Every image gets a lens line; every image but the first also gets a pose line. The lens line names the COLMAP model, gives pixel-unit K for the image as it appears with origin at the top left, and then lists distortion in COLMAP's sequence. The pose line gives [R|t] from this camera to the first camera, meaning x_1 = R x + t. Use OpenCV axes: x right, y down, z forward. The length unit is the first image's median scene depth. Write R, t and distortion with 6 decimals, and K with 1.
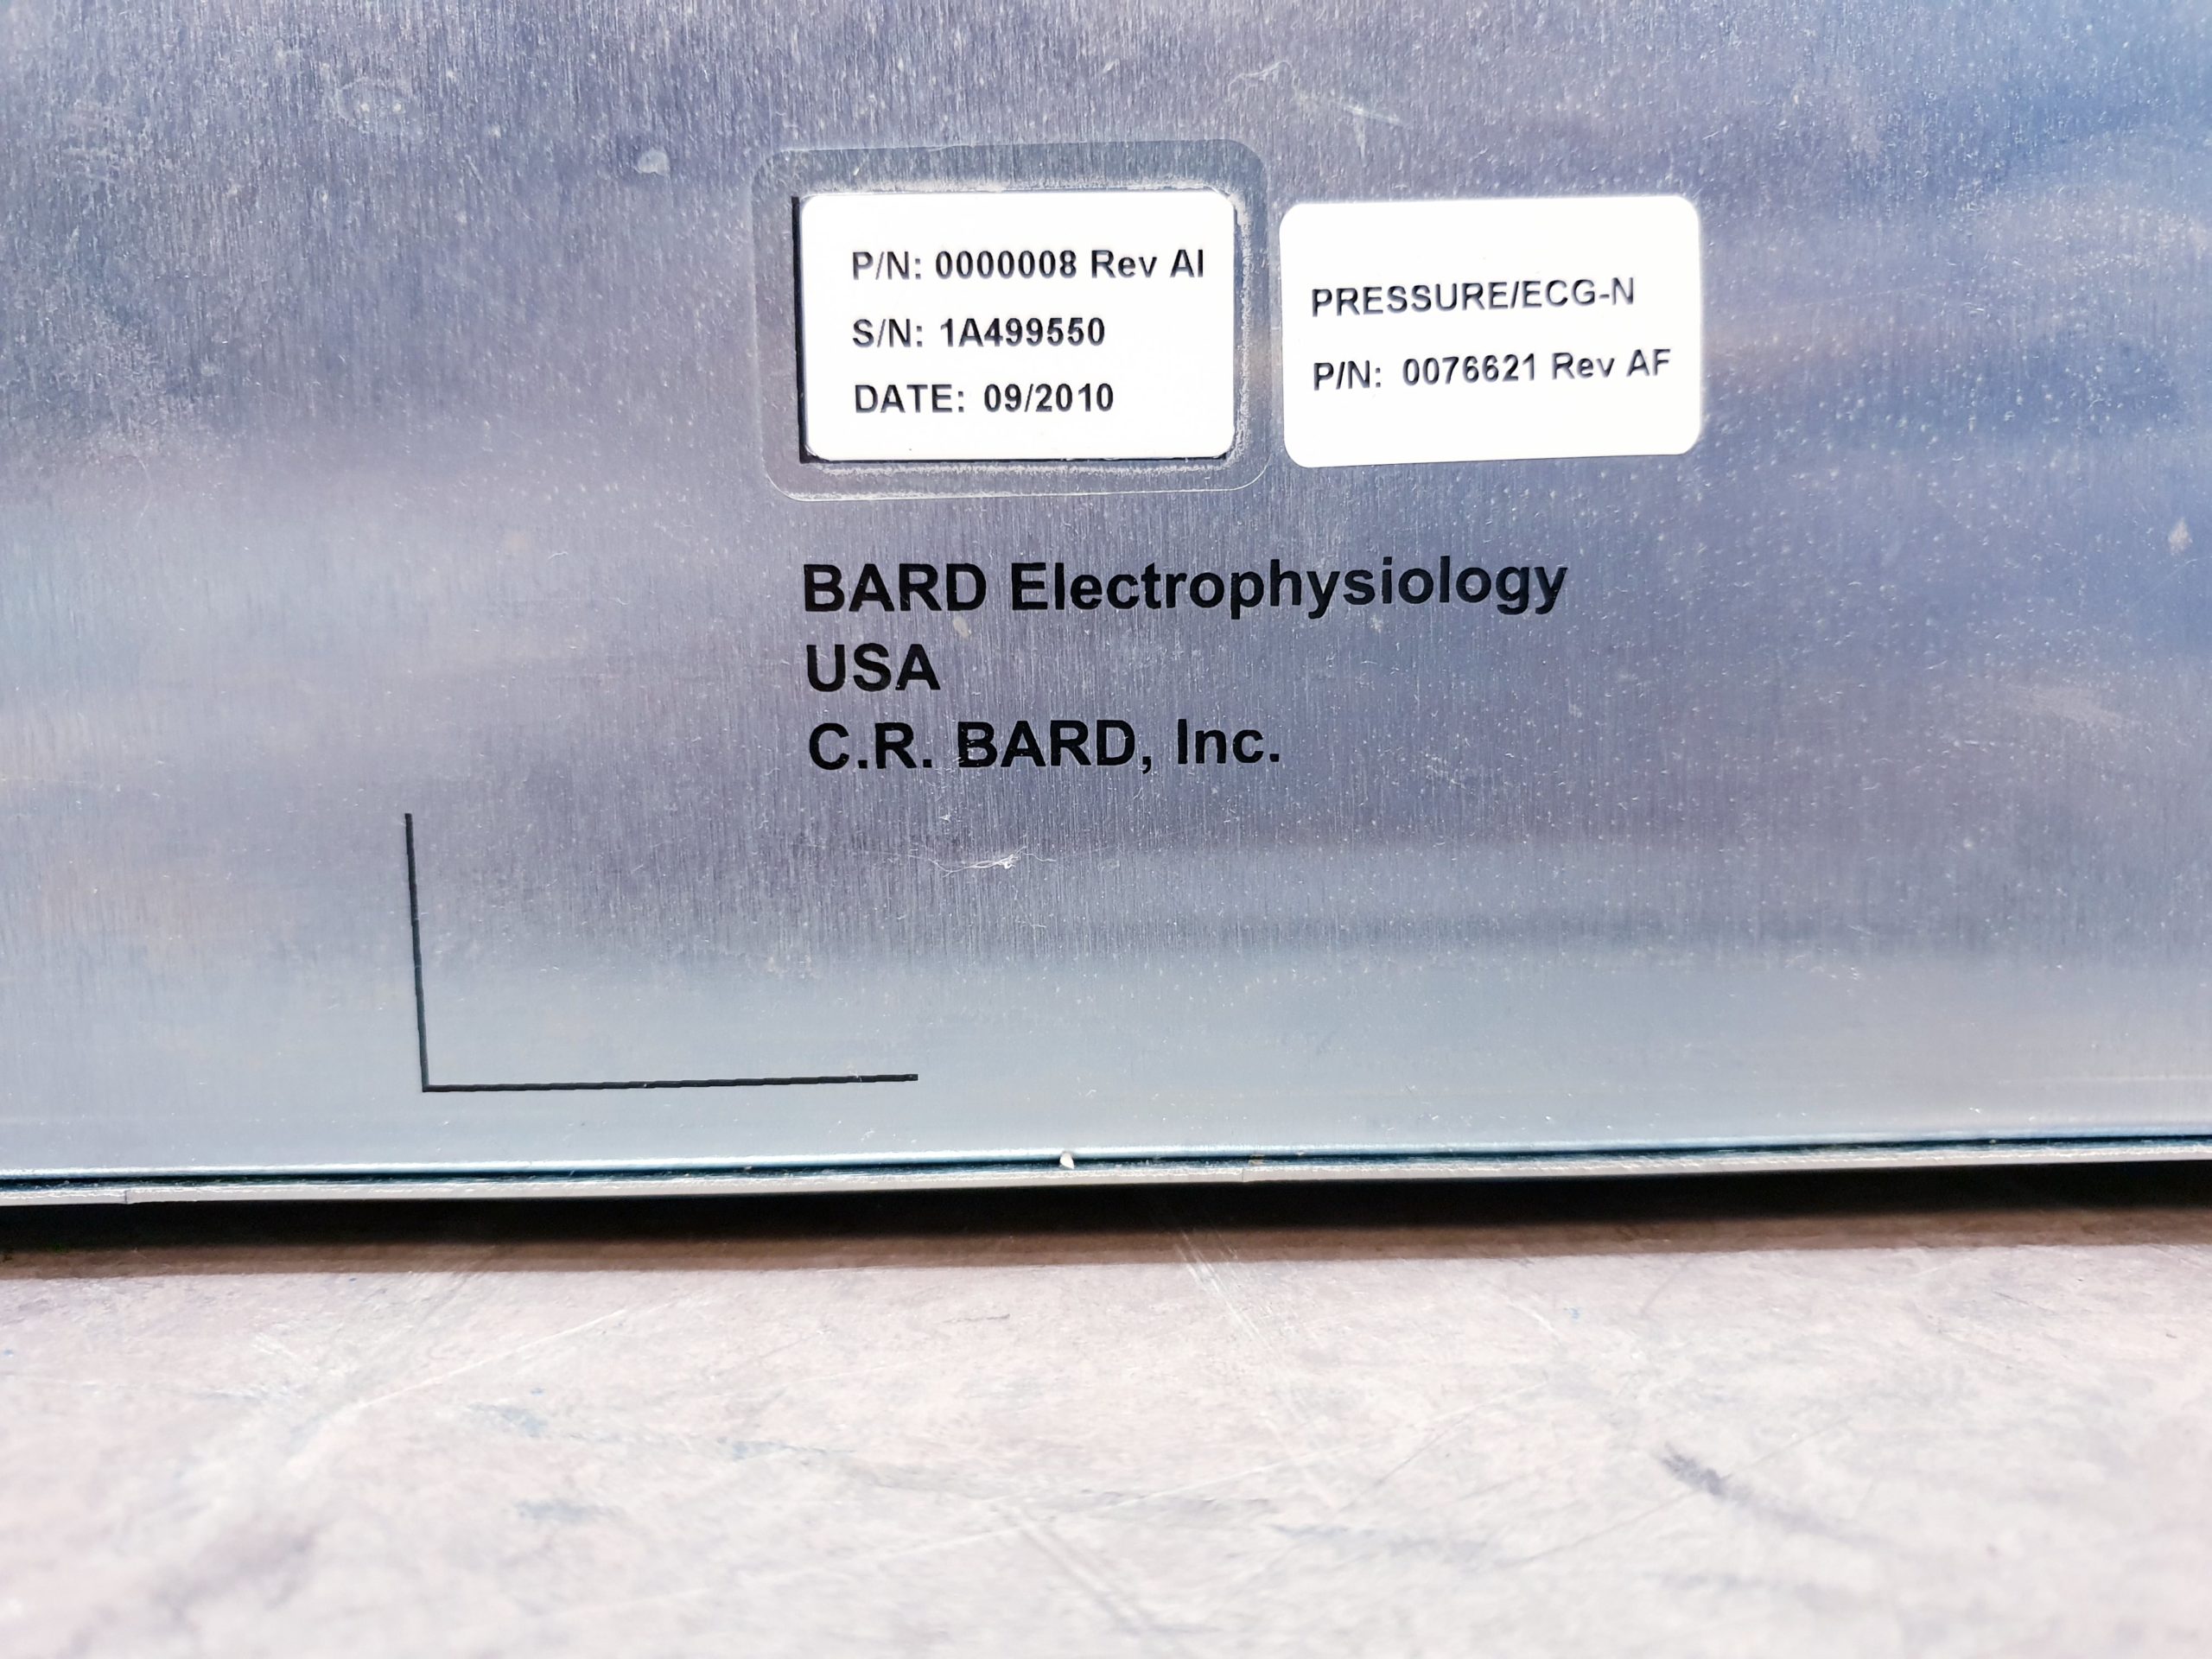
lens RADIAL K [[1742.2, 0, 1105.9], [0, 1742.2, 868.4], [0, 0, 1]] dist [-0.003893, 0.023625]
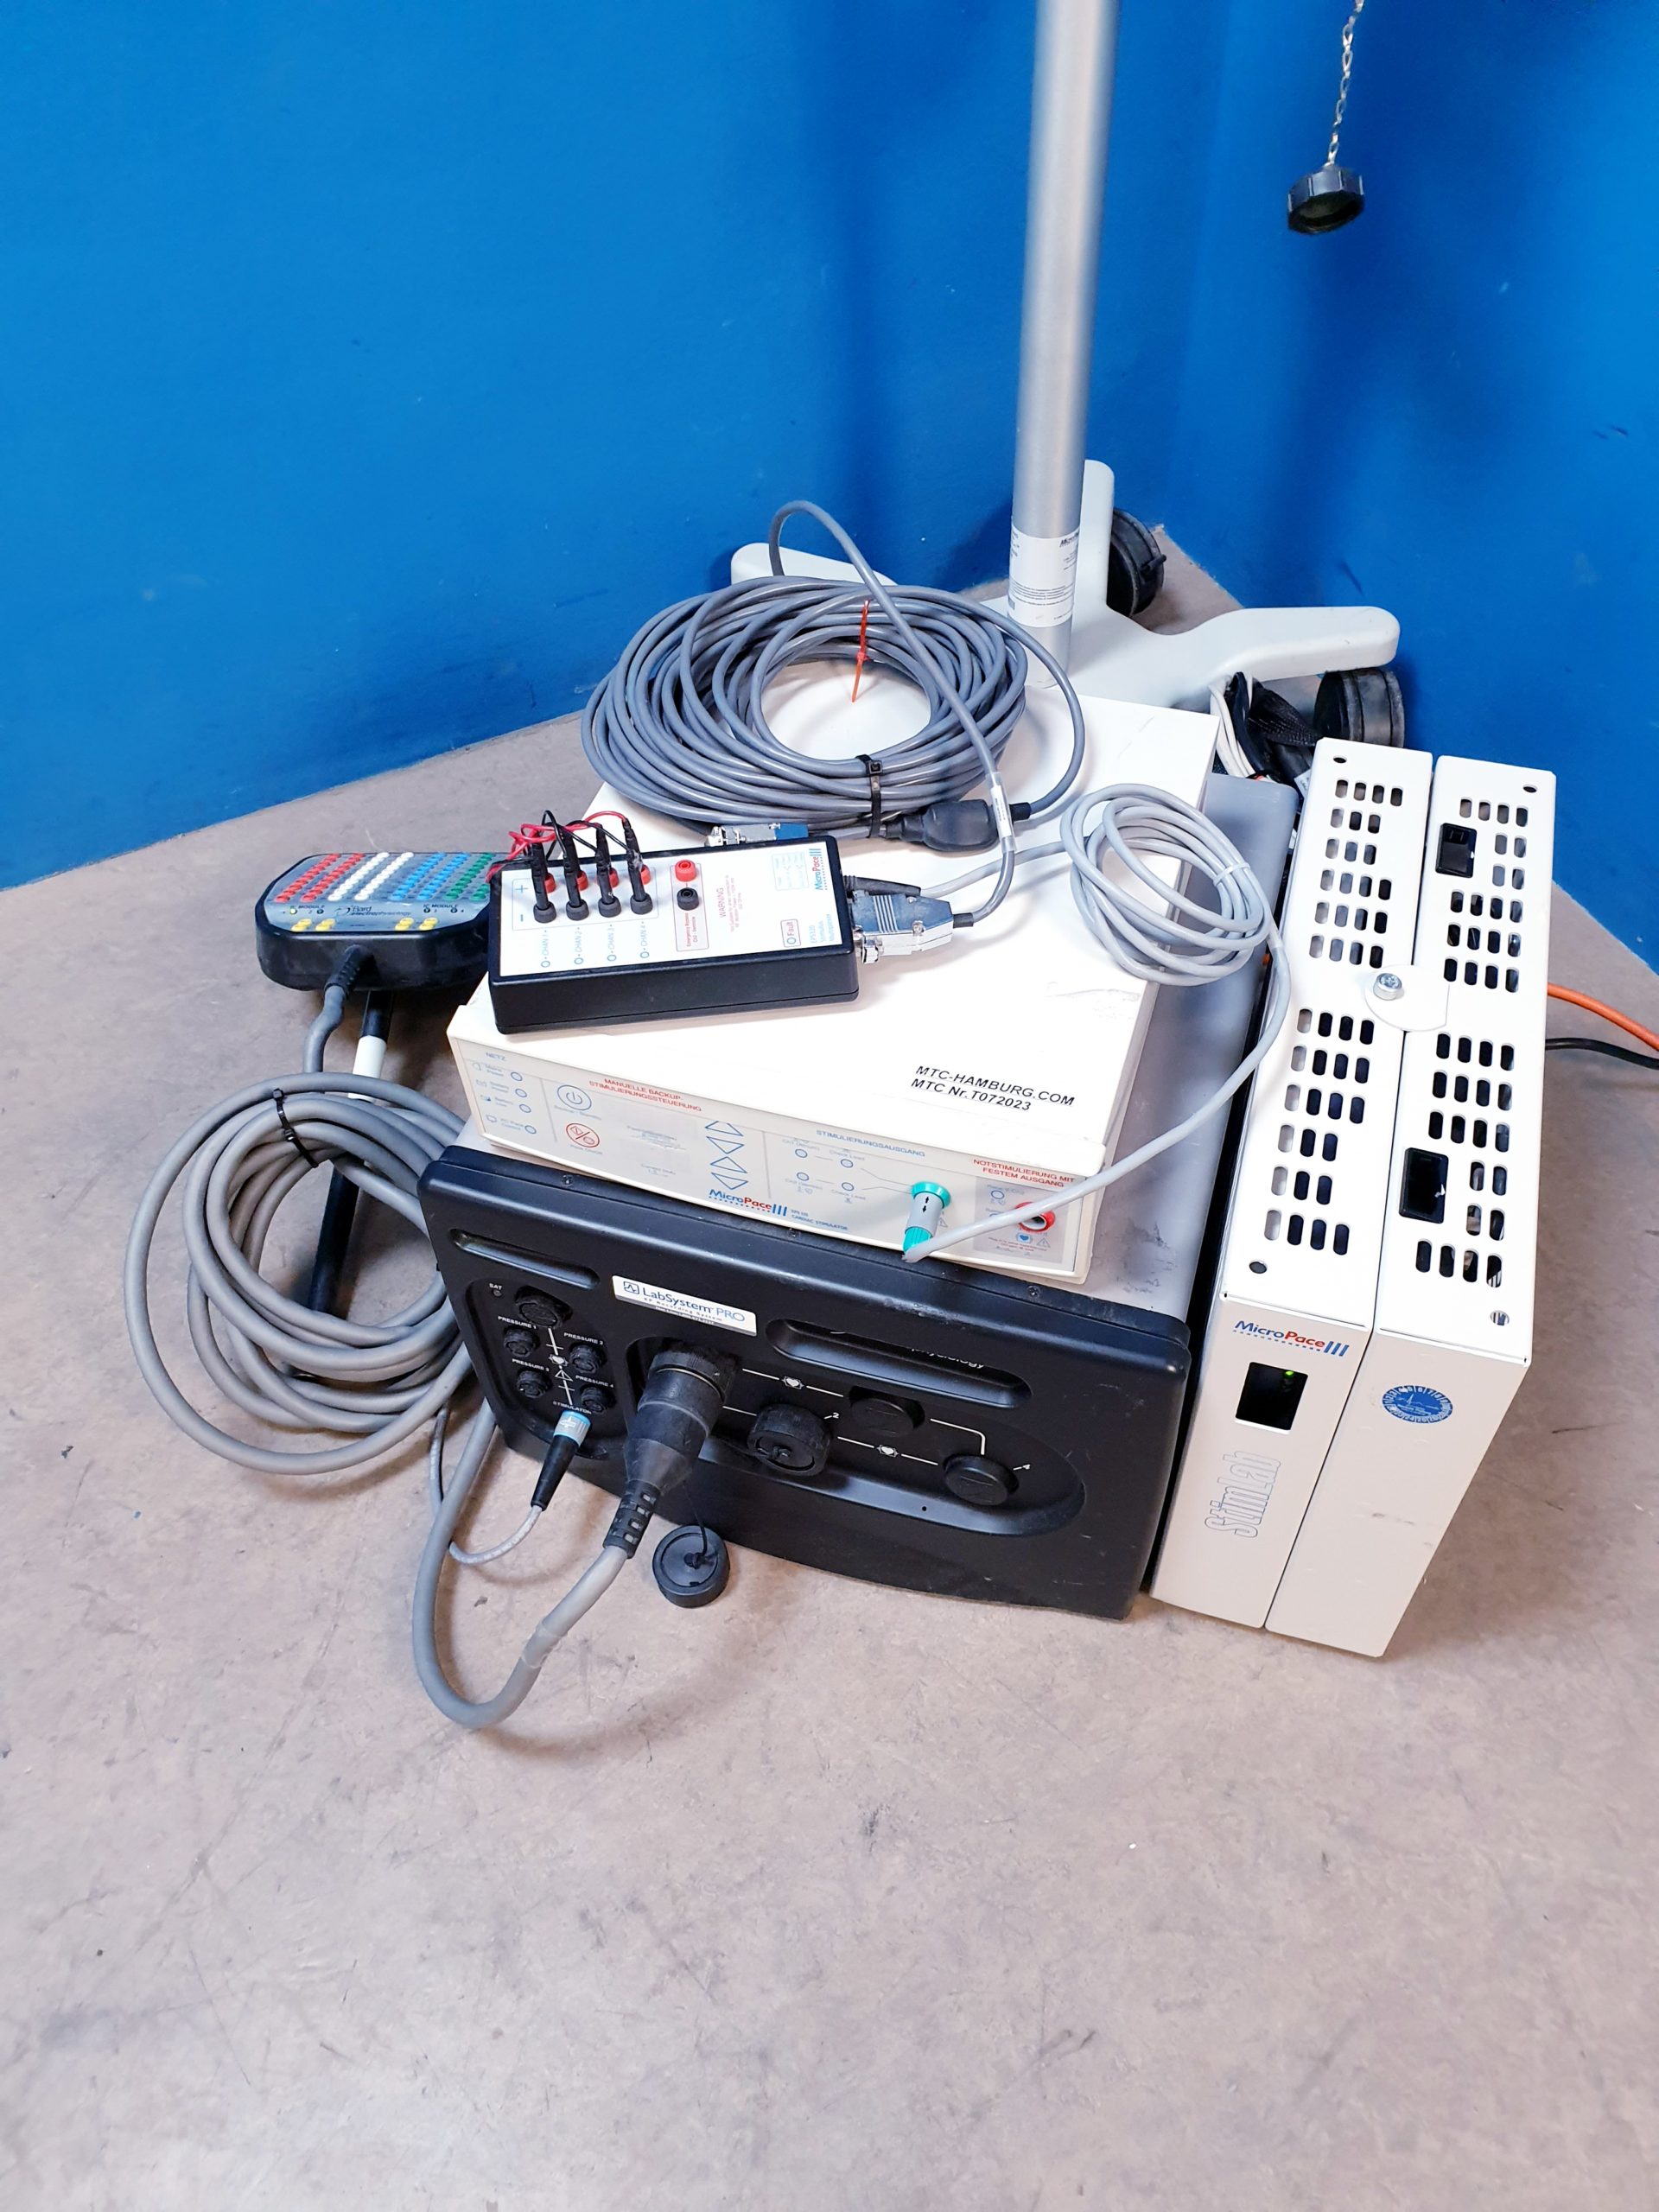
lens RADIAL K [[1742.2, 0, 838.2], [0, 1742.2, 1089.7], [0, 0, 1]] dist [-0.003893, 0.023625]
pose [[0.935568, -0.282924, 0.211346, 2.742973], [0.066049, 0.728088, 0.682294, -6.526229], [-0.346915, -0.624373, 0.699862, -5.667257]]
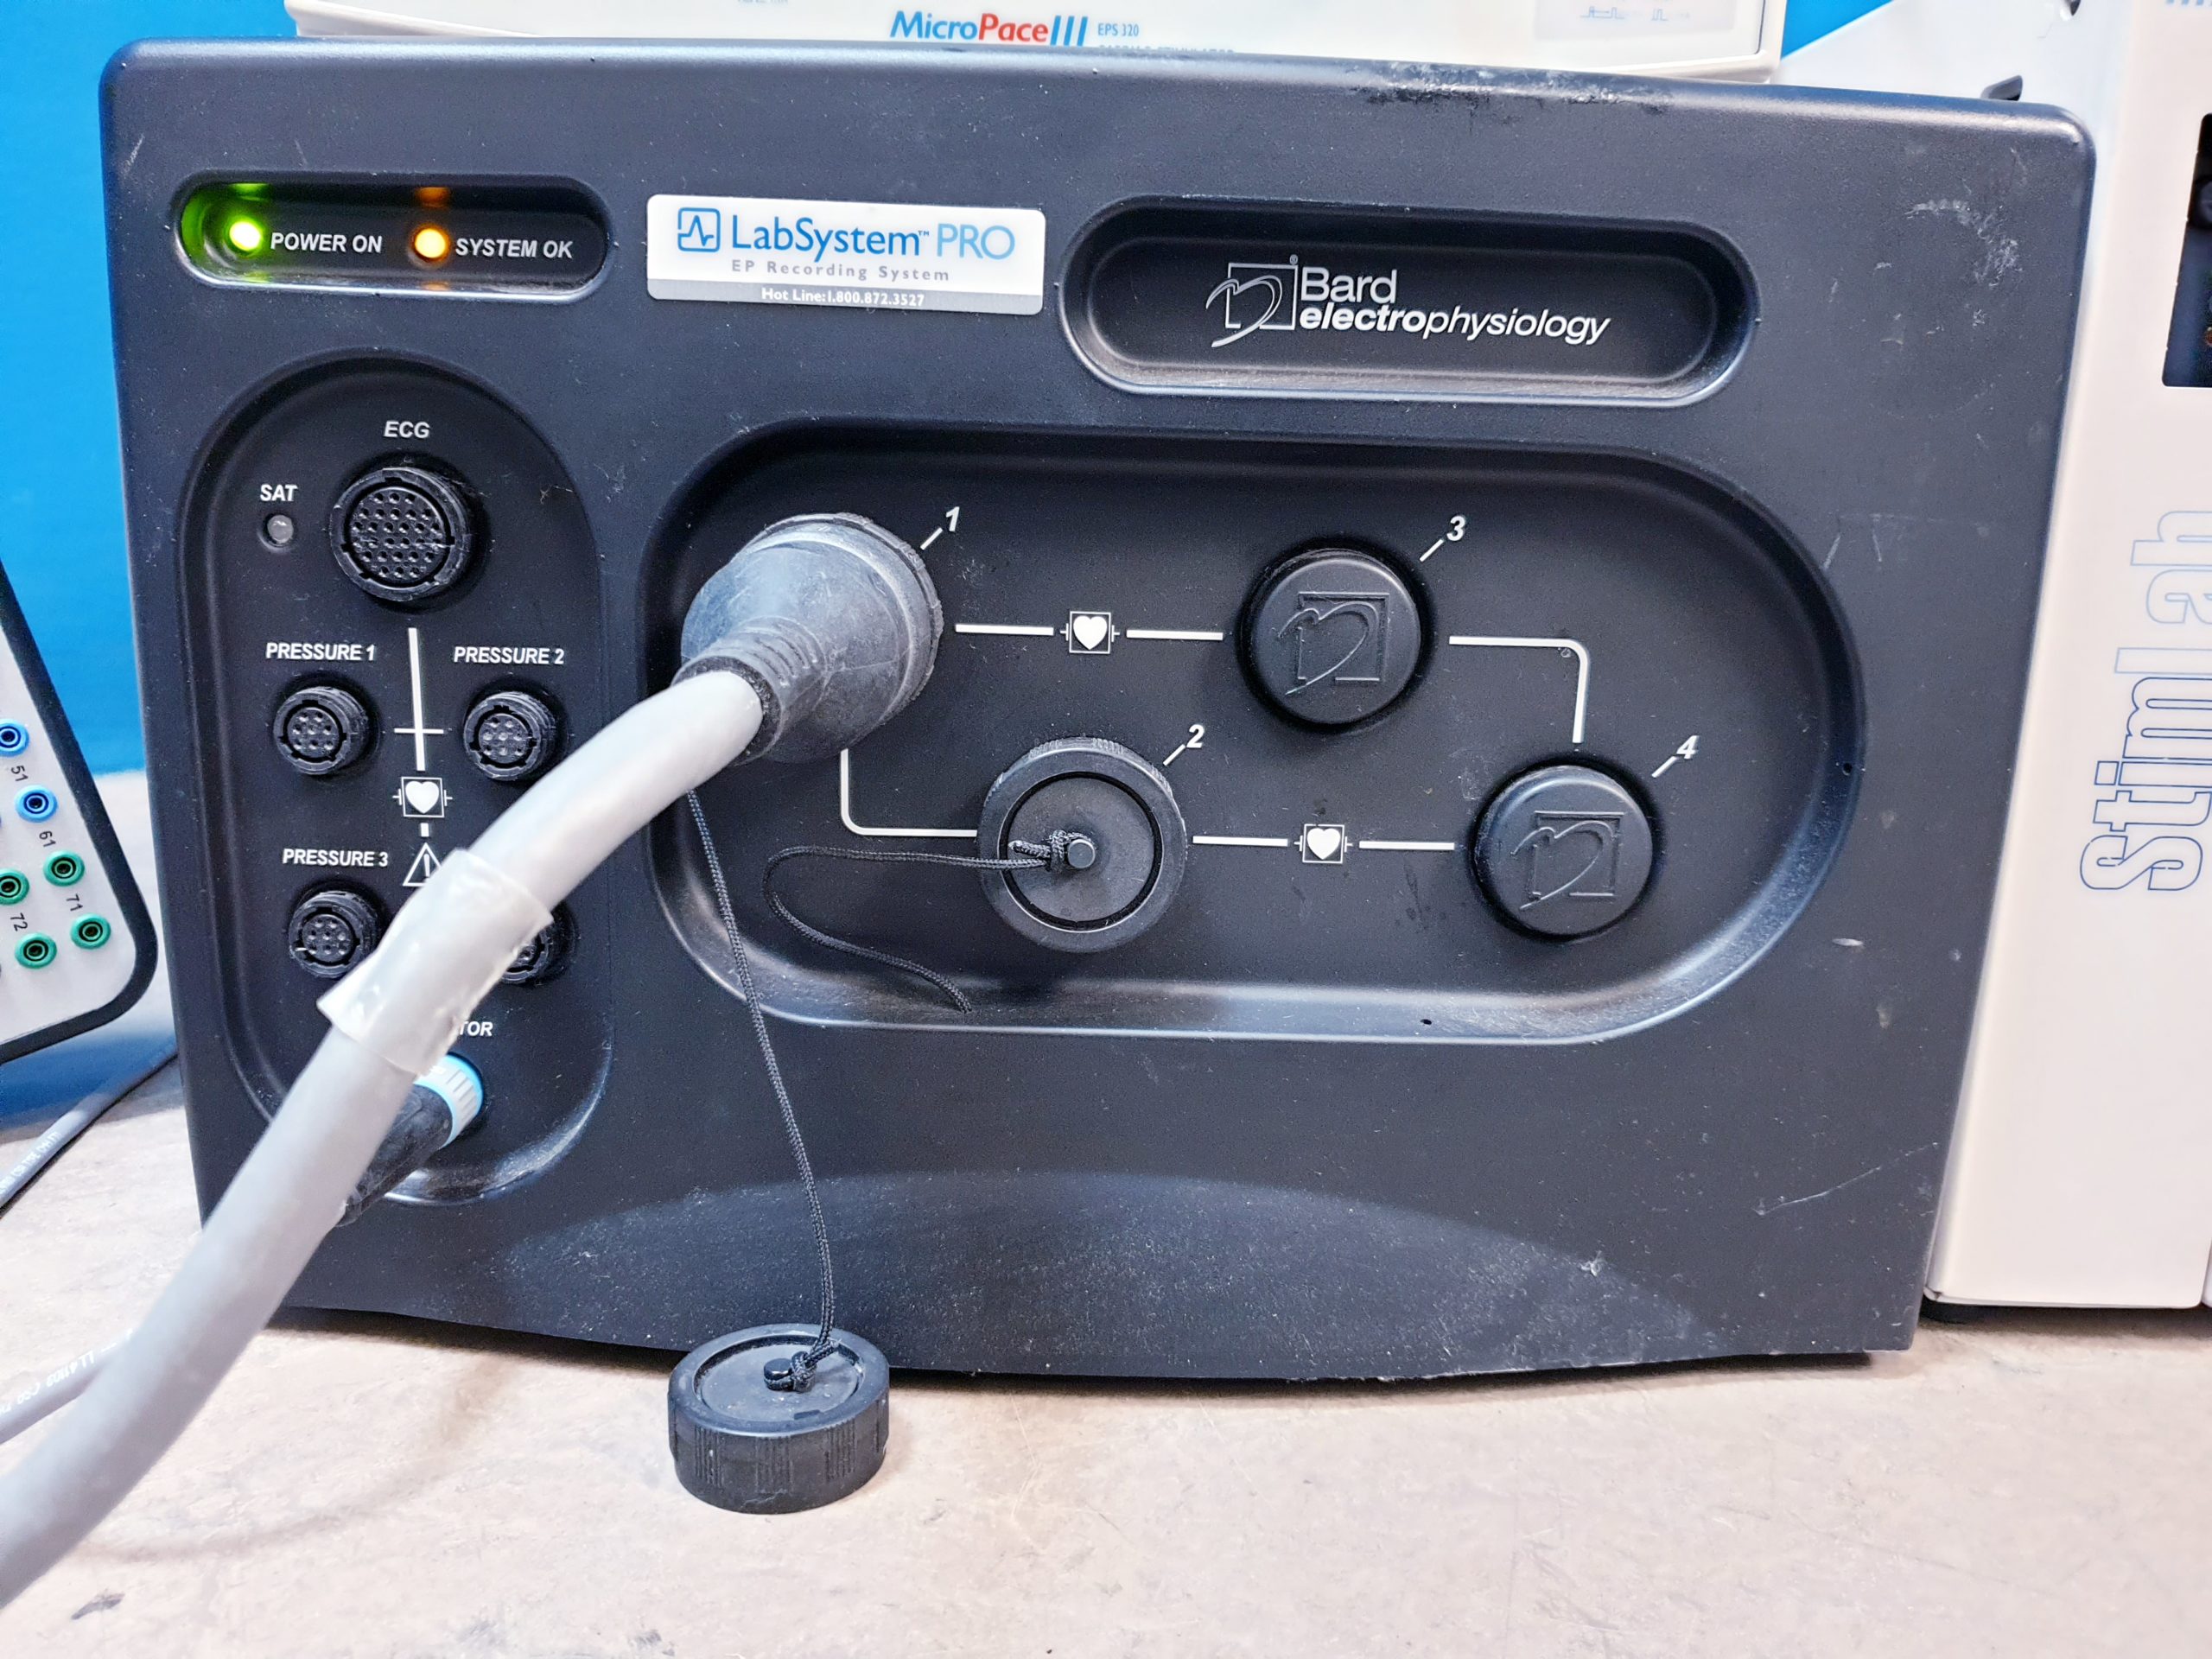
lens RADIAL K [[1742.2, 0, 1091.4], [0, 1742.2, 839.1], [0, 0, 1]] dist [-0.003893, 0.023625]
pose [[0.788791, -0.110300, 0.604685, 1.976603], [0.036947, 0.990497, 0.132479, -0.814687], [-0.613551, -0.082157, 0.785370, -3.623846]]
